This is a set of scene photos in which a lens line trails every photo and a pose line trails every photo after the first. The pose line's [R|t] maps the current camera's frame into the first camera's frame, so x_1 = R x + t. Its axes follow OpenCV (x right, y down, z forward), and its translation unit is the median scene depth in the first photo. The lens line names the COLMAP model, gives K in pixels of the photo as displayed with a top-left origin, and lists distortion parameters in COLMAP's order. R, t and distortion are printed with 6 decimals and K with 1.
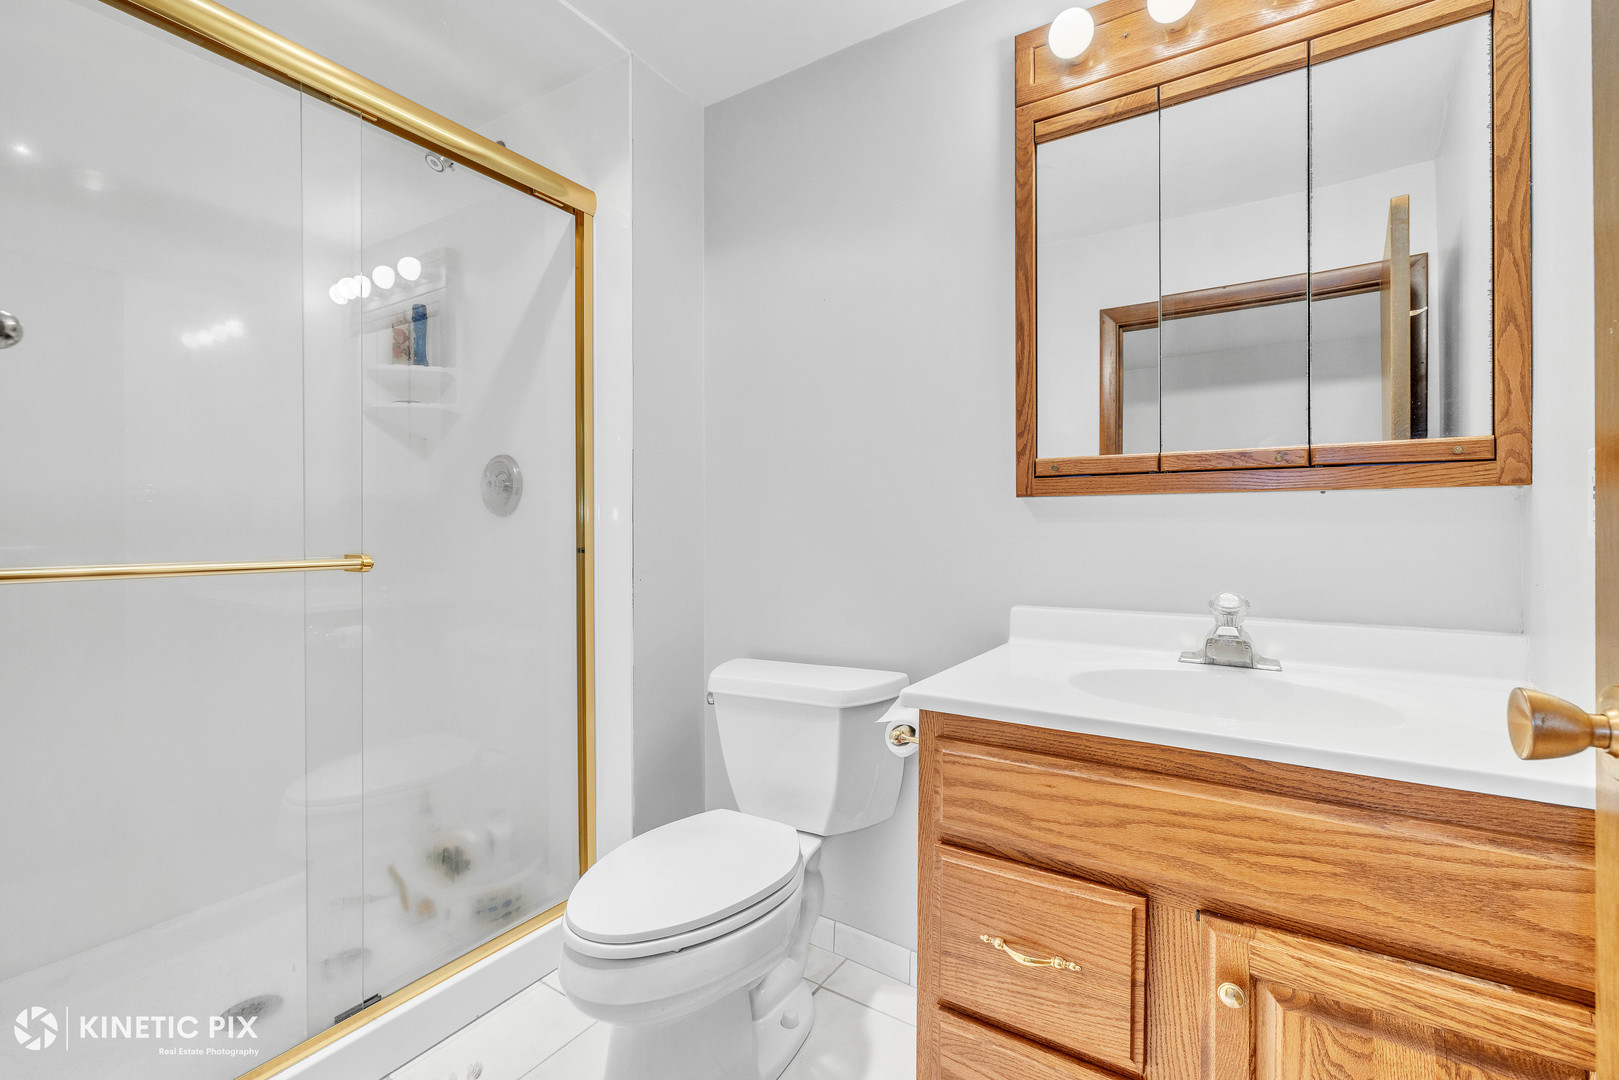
lens RADIAL K [[699.8, 0, 809.7], [0, 699.8, 528.3], [0, 0, 1]] dist [0.002160, -0.001477]
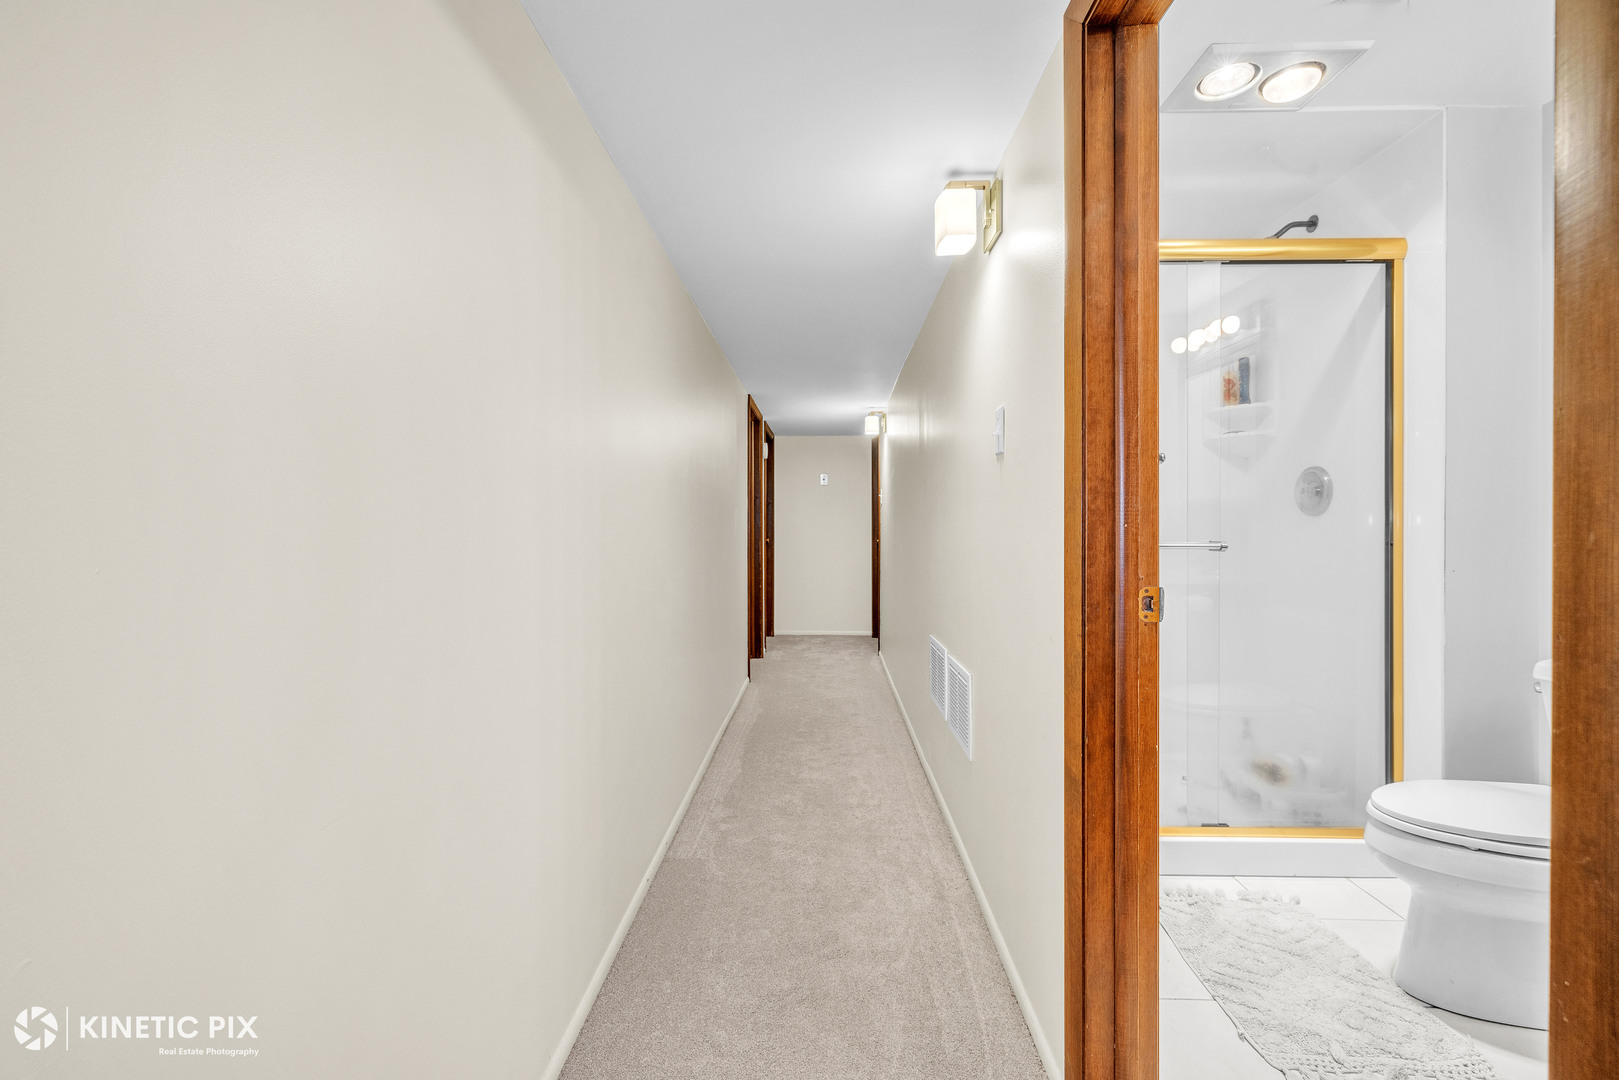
lens RADIAL K [[699.8, 0, 807.1], [0, 699.8, 513.1], [0, 0, 1]] dist [0.002160, -0.001477]
pose [[0.523714, -0.001554, -0.851893, 0.164515], [-0.009037, 0.999932, -0.007380, -0.003559], [0.851846, 0.011564, 0.523665, -0.457376]]
